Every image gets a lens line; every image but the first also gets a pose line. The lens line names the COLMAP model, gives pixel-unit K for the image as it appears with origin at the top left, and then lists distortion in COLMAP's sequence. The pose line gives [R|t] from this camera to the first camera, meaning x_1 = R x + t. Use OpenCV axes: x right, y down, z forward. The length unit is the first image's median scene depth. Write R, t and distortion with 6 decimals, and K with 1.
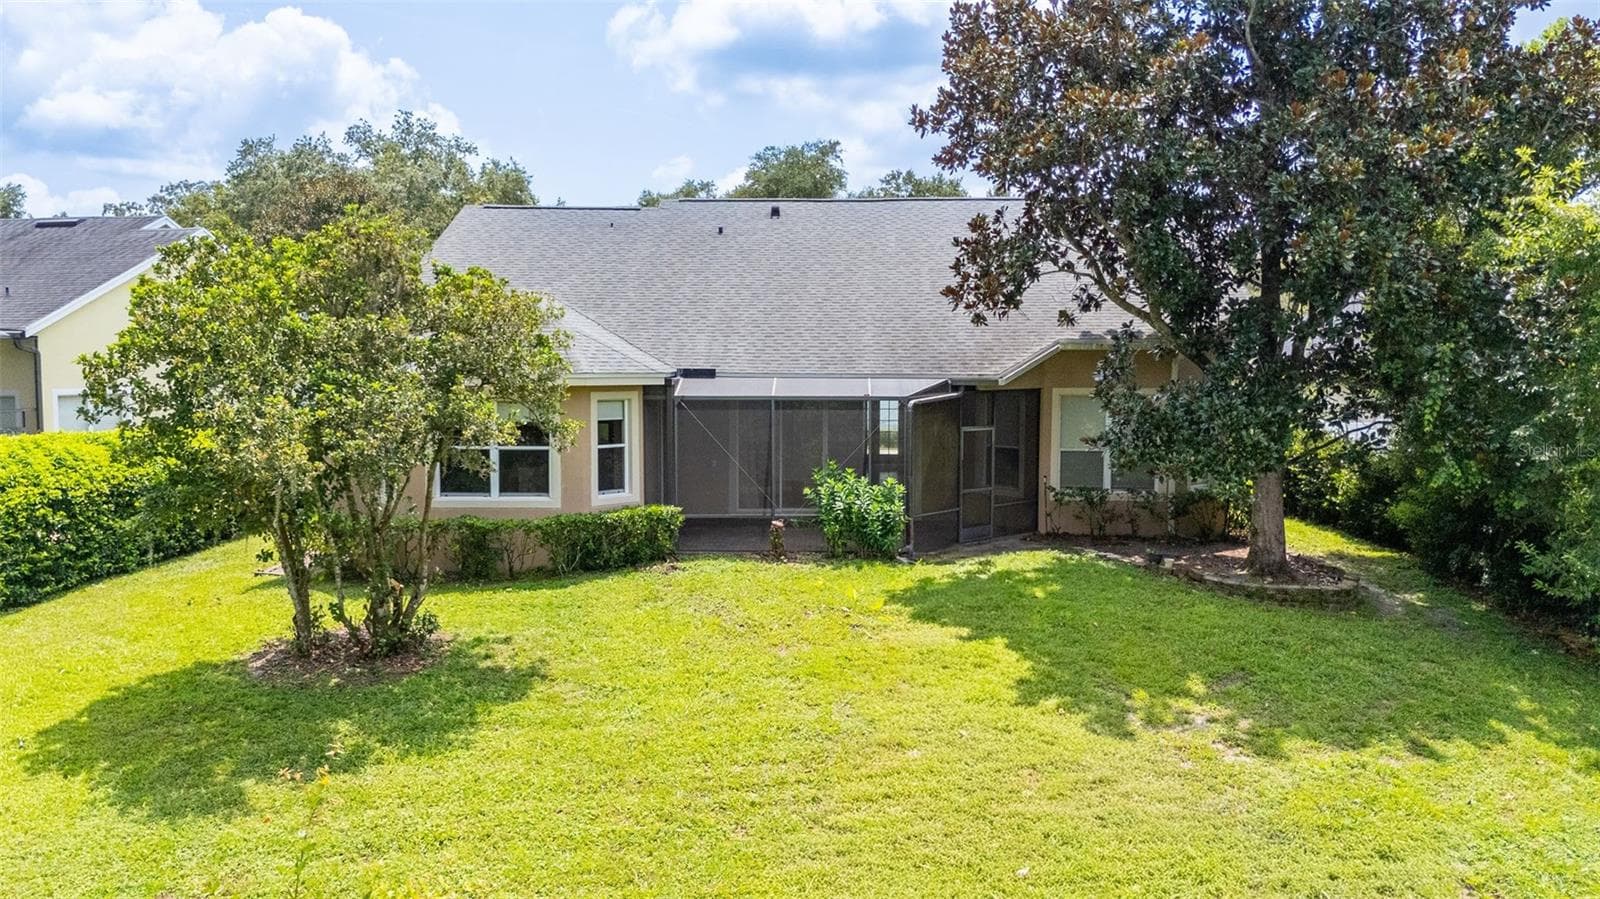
lens RADIAL K [[1171.2, 0, 803.1], [0, 1171.2, 445.0], [0, 0, 1]] dist [0.057706, -0.047050]
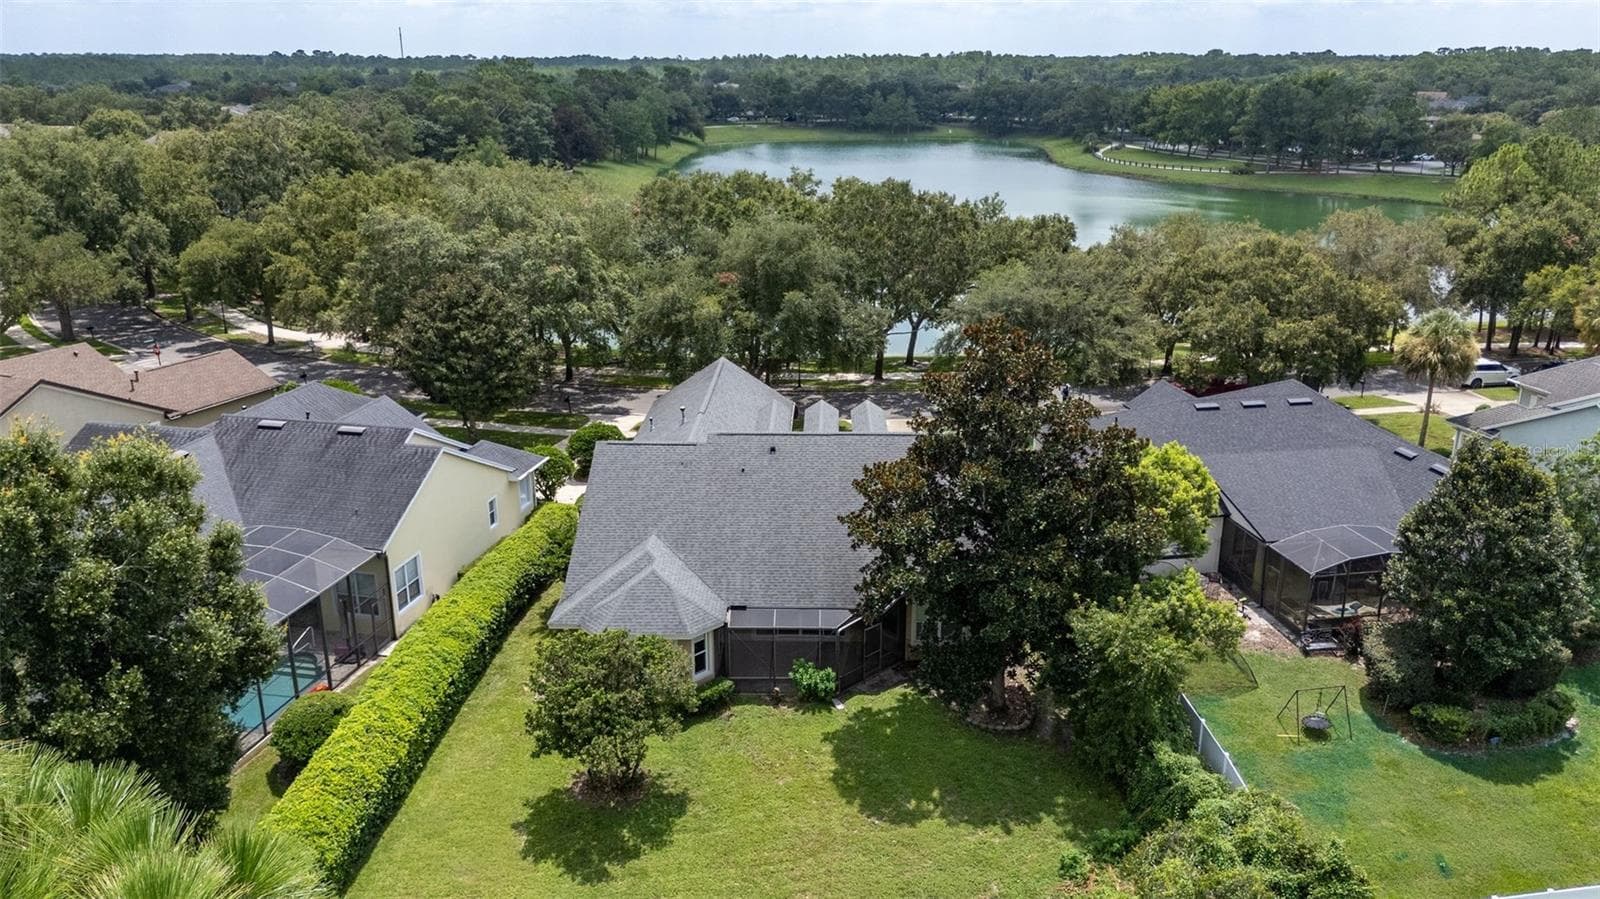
lens RADIAL K [[1171.2, 0, 803.1], [0, 1171.2, 445.0], [0, 0, 1]] dist [0.057706, -0.047050]
pose [[0.999951, -0.000741, 0.009851, 0.005514], [-0.001525, 0.973661, 0.227995, -0.918448], [-0.009760, -0.227999, 0.973612, -1.078704]]
